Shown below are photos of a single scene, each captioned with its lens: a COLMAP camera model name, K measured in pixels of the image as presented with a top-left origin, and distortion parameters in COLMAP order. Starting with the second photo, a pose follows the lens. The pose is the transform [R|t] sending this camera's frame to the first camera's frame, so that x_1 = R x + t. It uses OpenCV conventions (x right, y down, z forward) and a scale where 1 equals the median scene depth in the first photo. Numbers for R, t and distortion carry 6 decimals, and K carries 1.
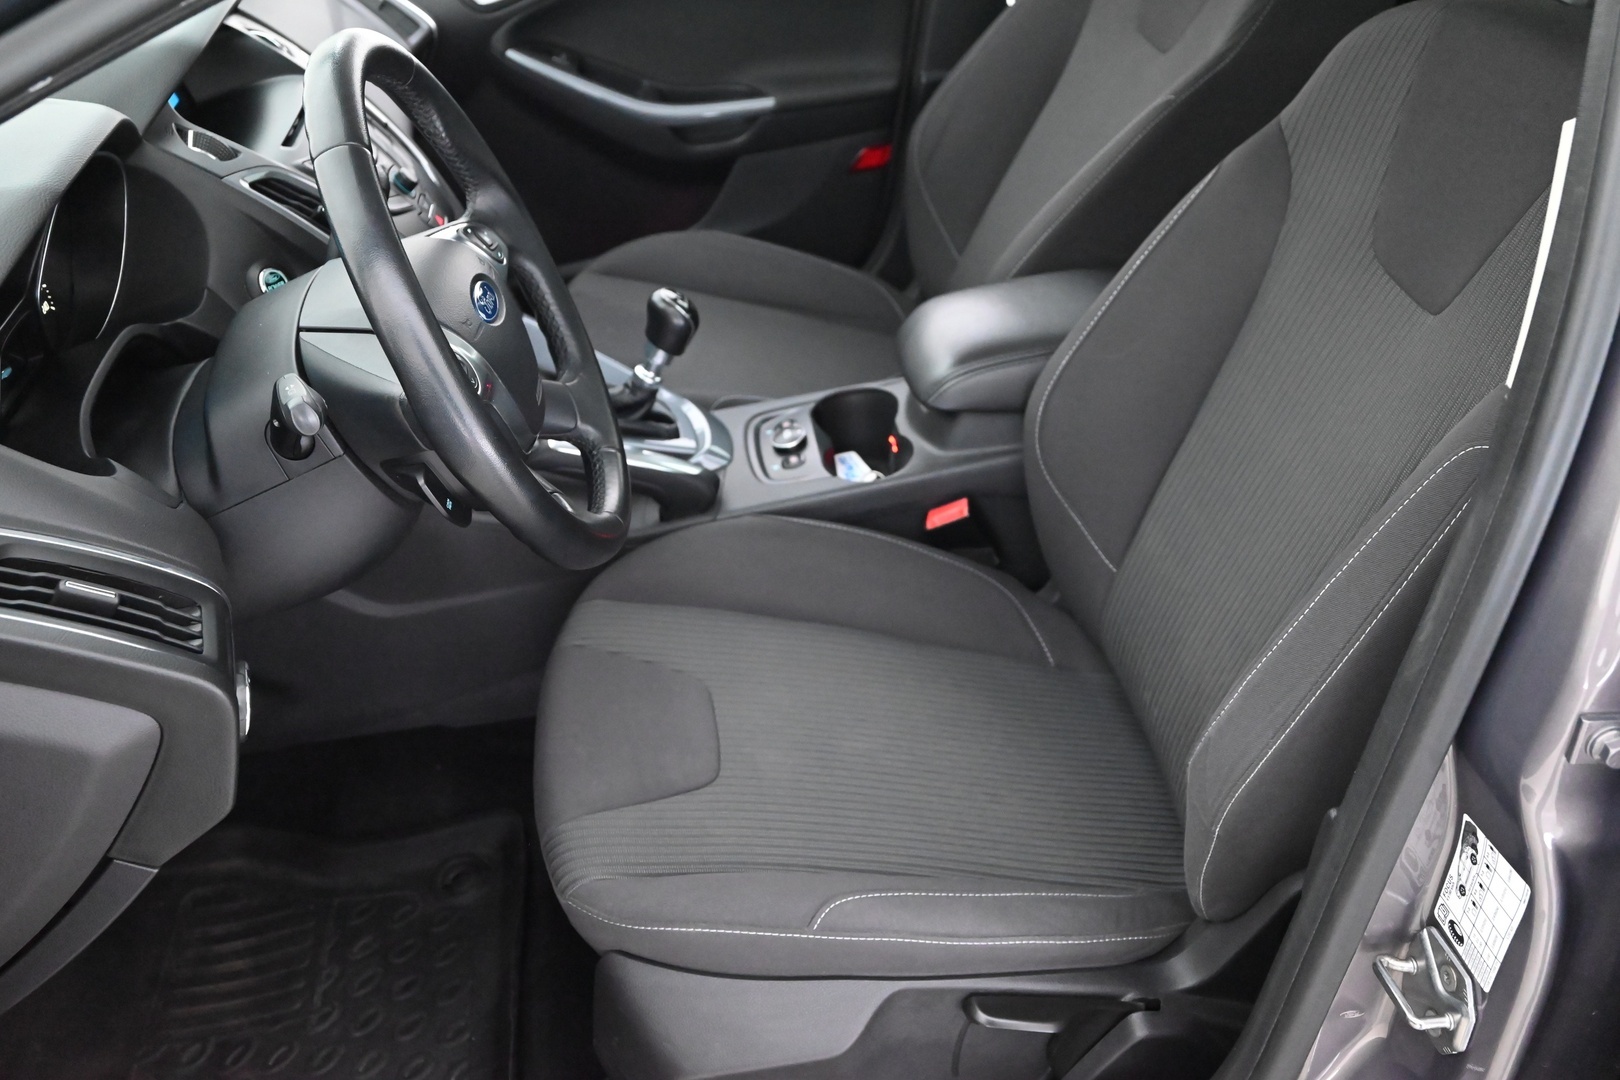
lens RADIAL K [[1555.3, 0, 808.6], [0, 1555.3, 542.3], [0, 0, 1]] dist [0.006864, 0.000000]
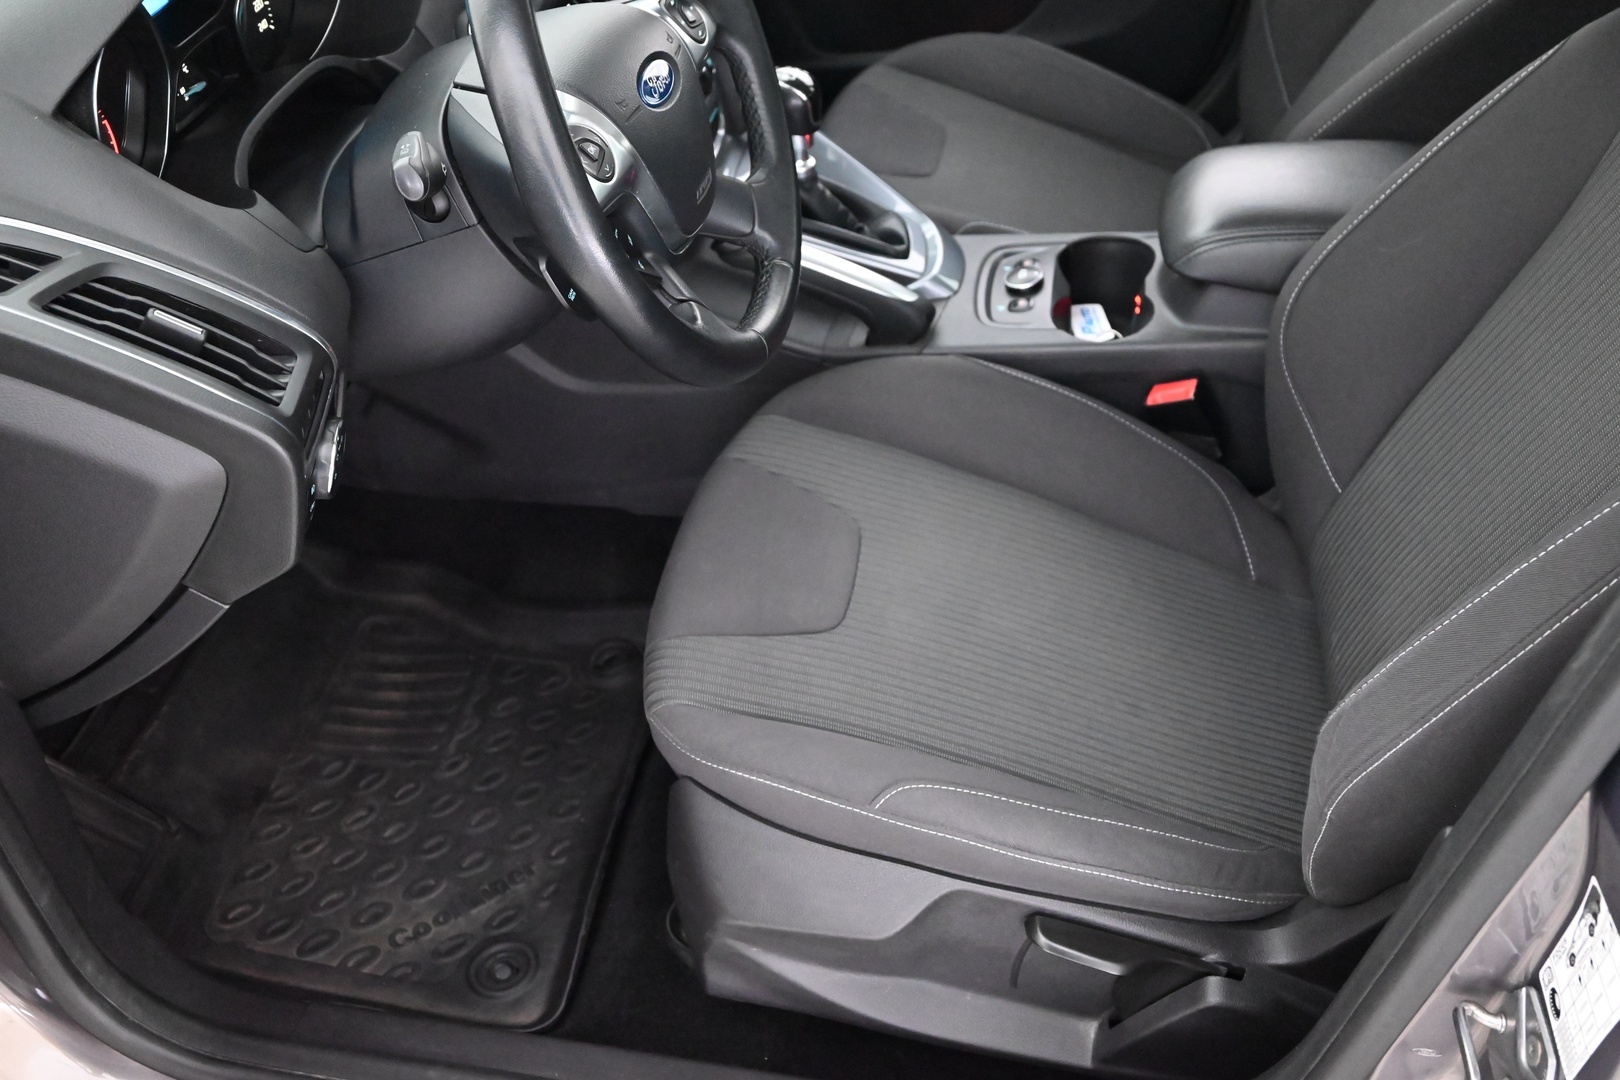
lens RADIAL K [[1555.3, 0, 809.6], [0, 1555.3, 539.1], [0, 0, 1]] dist [0.006864, 0.000000]
pose [[0.957669, 0.202274, -0.204832, 0.112472], [-0.175272, 0.974150, 0.142520, -0.034009], [0.228365, -0.100586, 0.968366, 0.083950]]
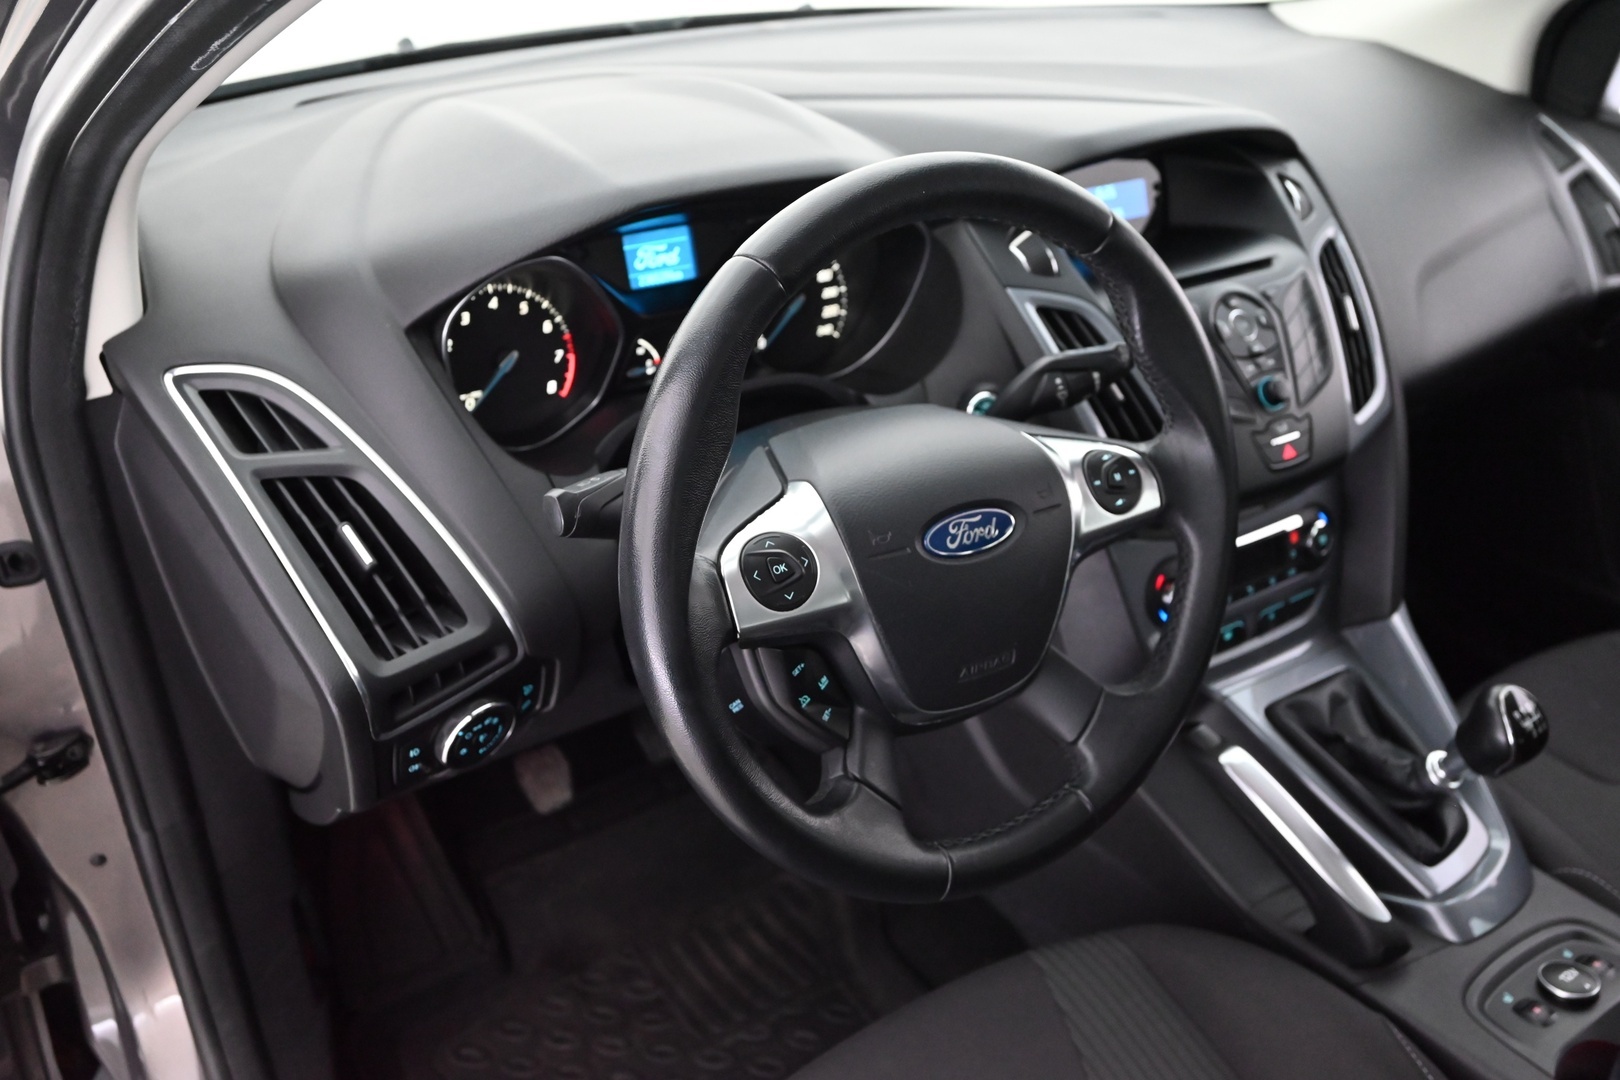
lens RADIAL K [[1331.0, 0, 818.2], [0, 1331.0, 529.4], [0, 0, 1]] dist [0.006594, -0.002320]
pose [[0.449867, 0.496491, -0.742372, 0.218856], [-0.531982, 0.816647, 0.223791, -0.235318], [0.717366, 0.294252, 0.631507, 0.480340]]
